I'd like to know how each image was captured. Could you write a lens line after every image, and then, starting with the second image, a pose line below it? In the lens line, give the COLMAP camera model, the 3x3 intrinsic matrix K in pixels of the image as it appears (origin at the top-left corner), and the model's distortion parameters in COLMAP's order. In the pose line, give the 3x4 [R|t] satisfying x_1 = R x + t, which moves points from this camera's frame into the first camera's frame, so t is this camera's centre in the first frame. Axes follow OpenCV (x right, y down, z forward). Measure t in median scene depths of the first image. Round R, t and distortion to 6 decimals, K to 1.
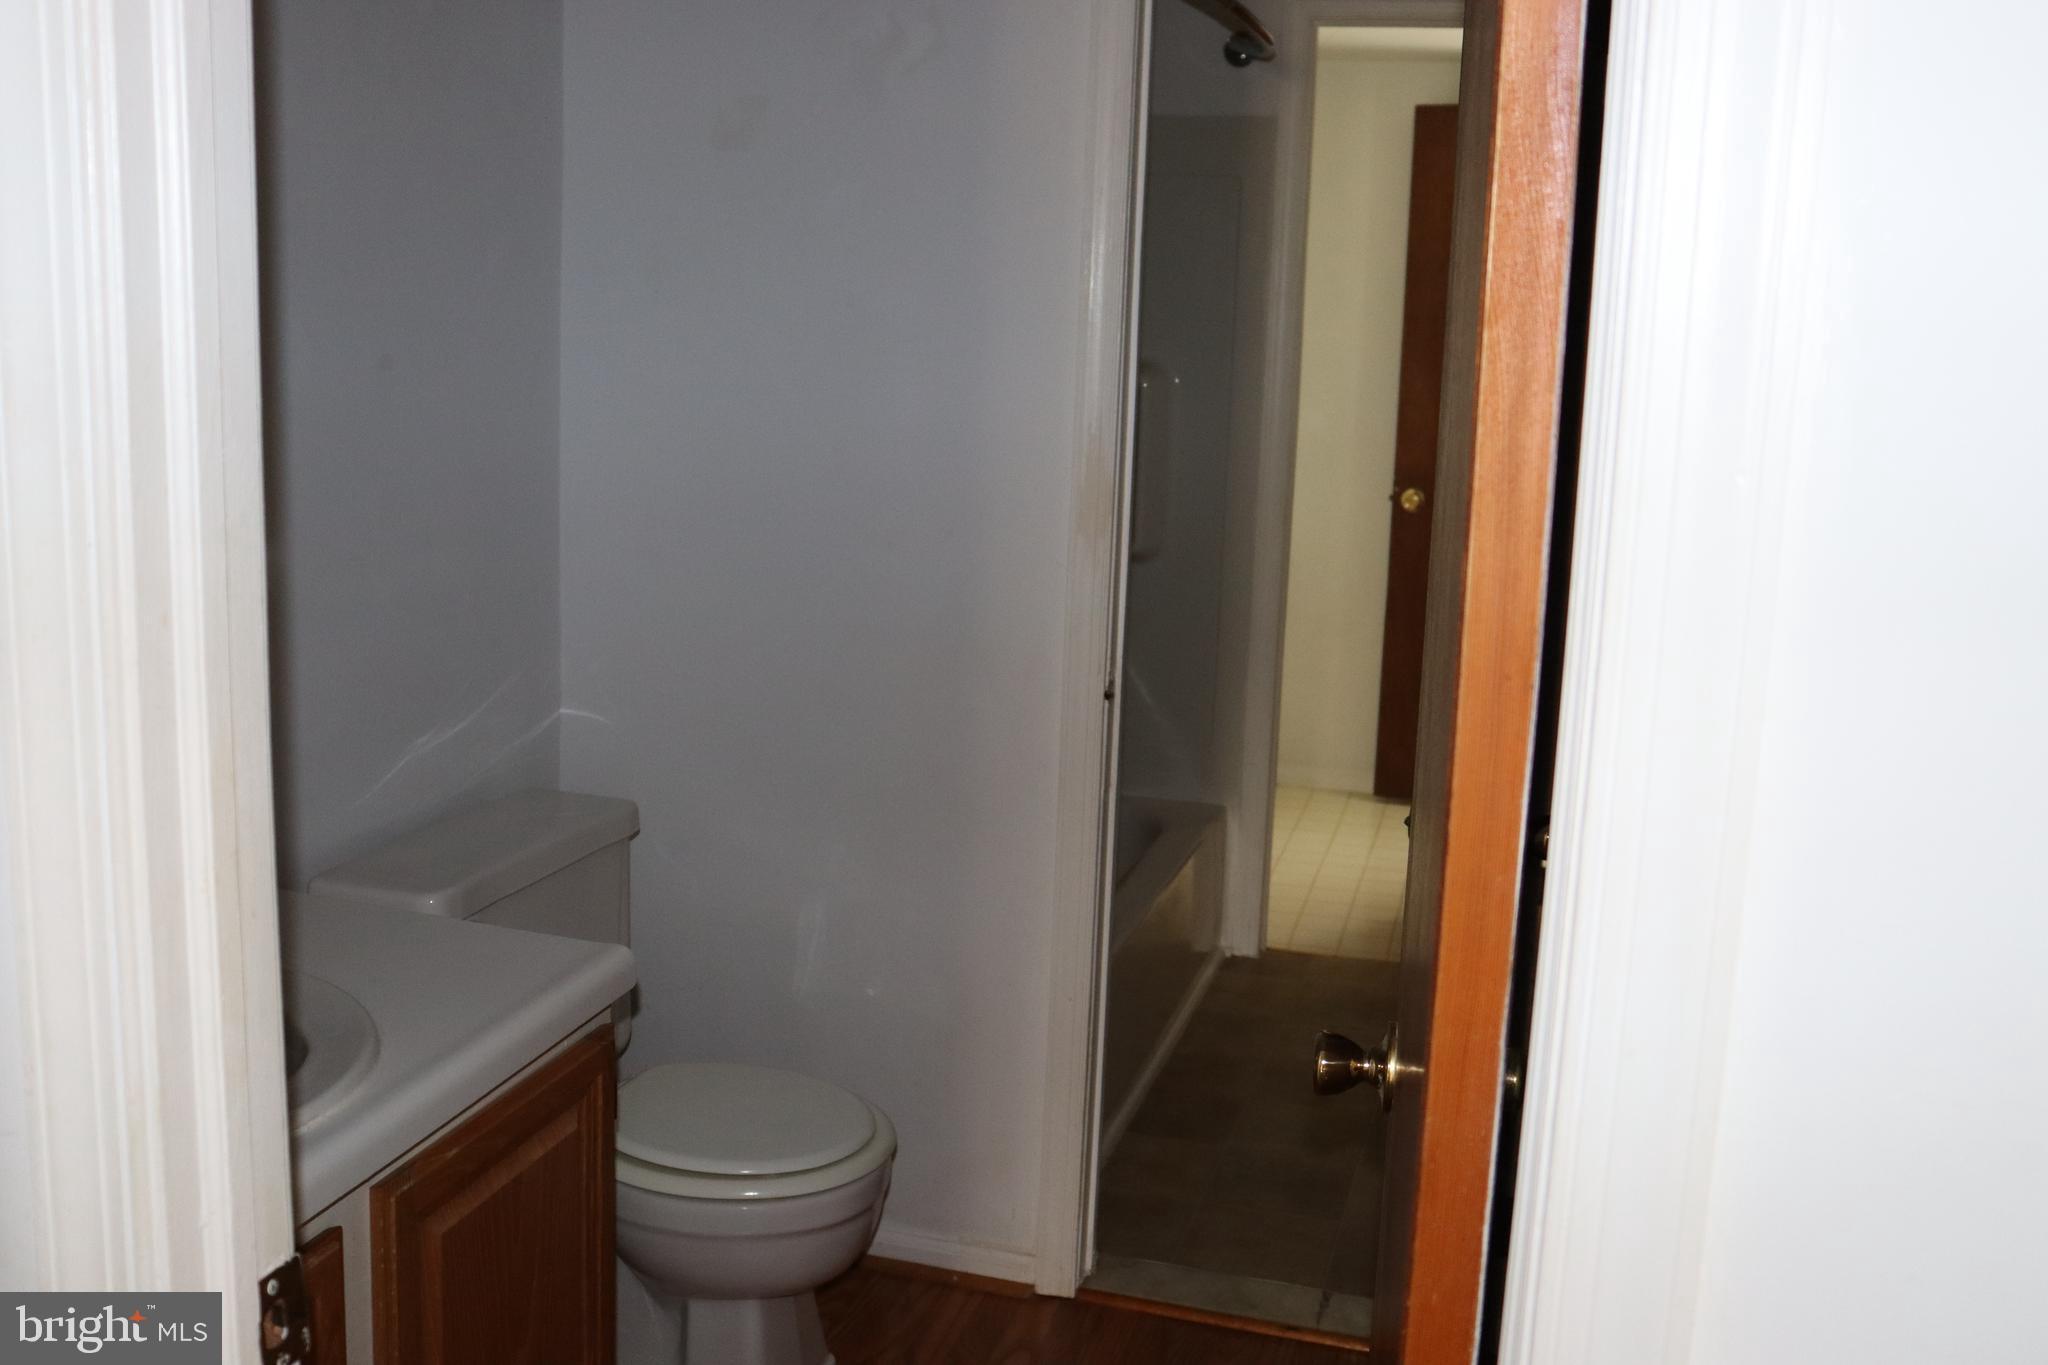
lens RADIAL K [[2030.8, 0, 1024.0], [0, 2030.8, 682.5], [0, 0, 1]] dist [-0.081370, 0.045454]
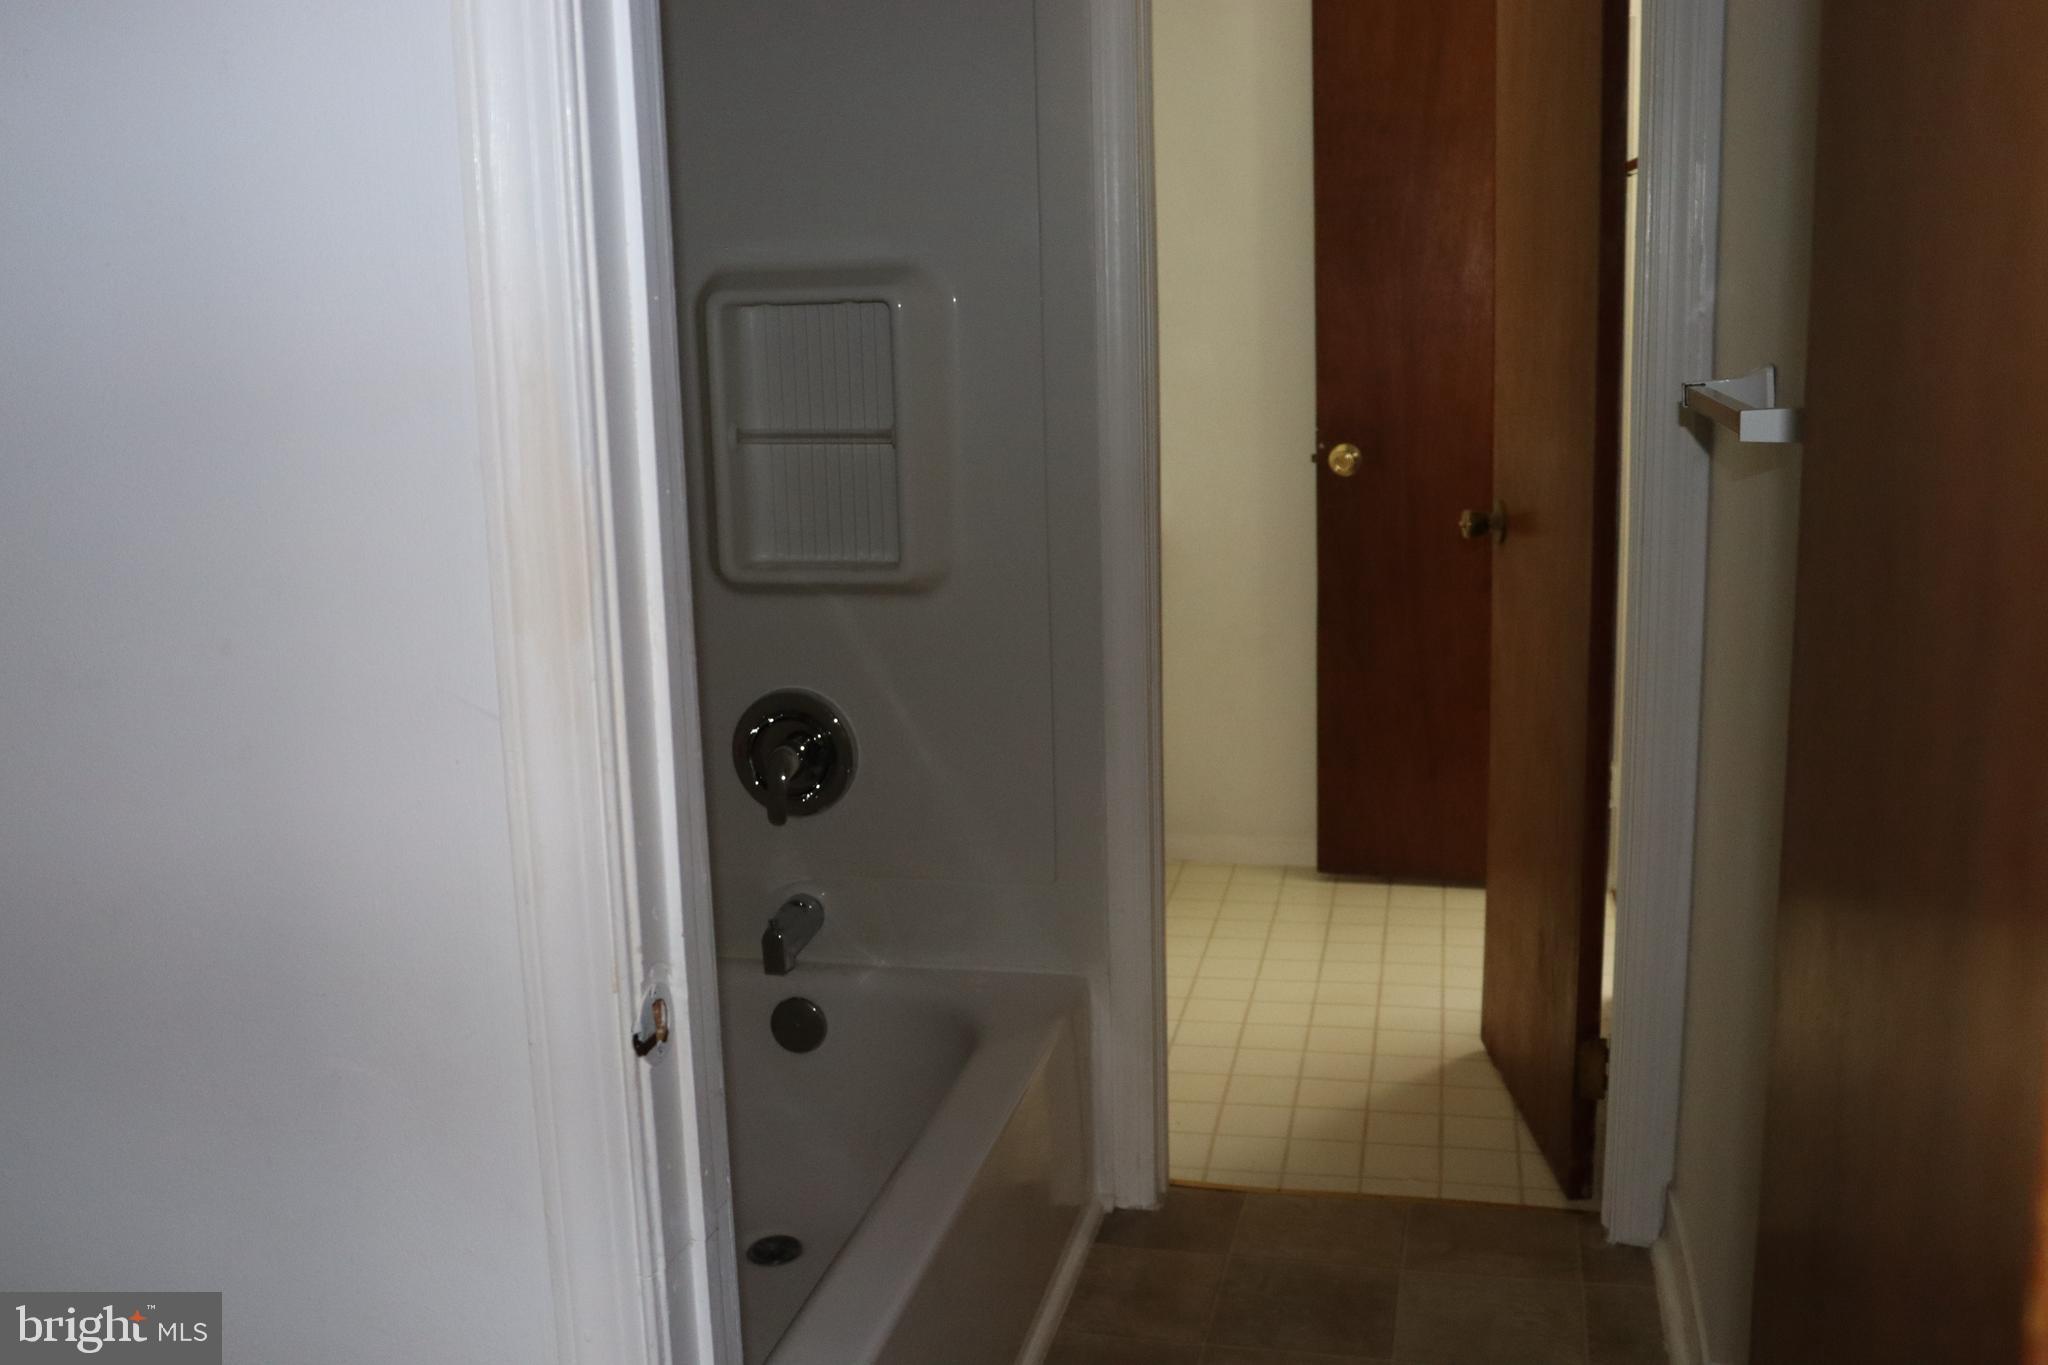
lens RADIAL K [[2030.8, 0, 1024.0], [0, 2030.8, 682.5], [0, 0, 1]] dist [-0.081370, 0.045454]
pose [[0.996926, -0.070657, 0.033841, 0.062784], [0.070215, 0.997433, 0.014073, -0.037428], [-0.034749, -0.011654, 0.999328, 0.365194]]
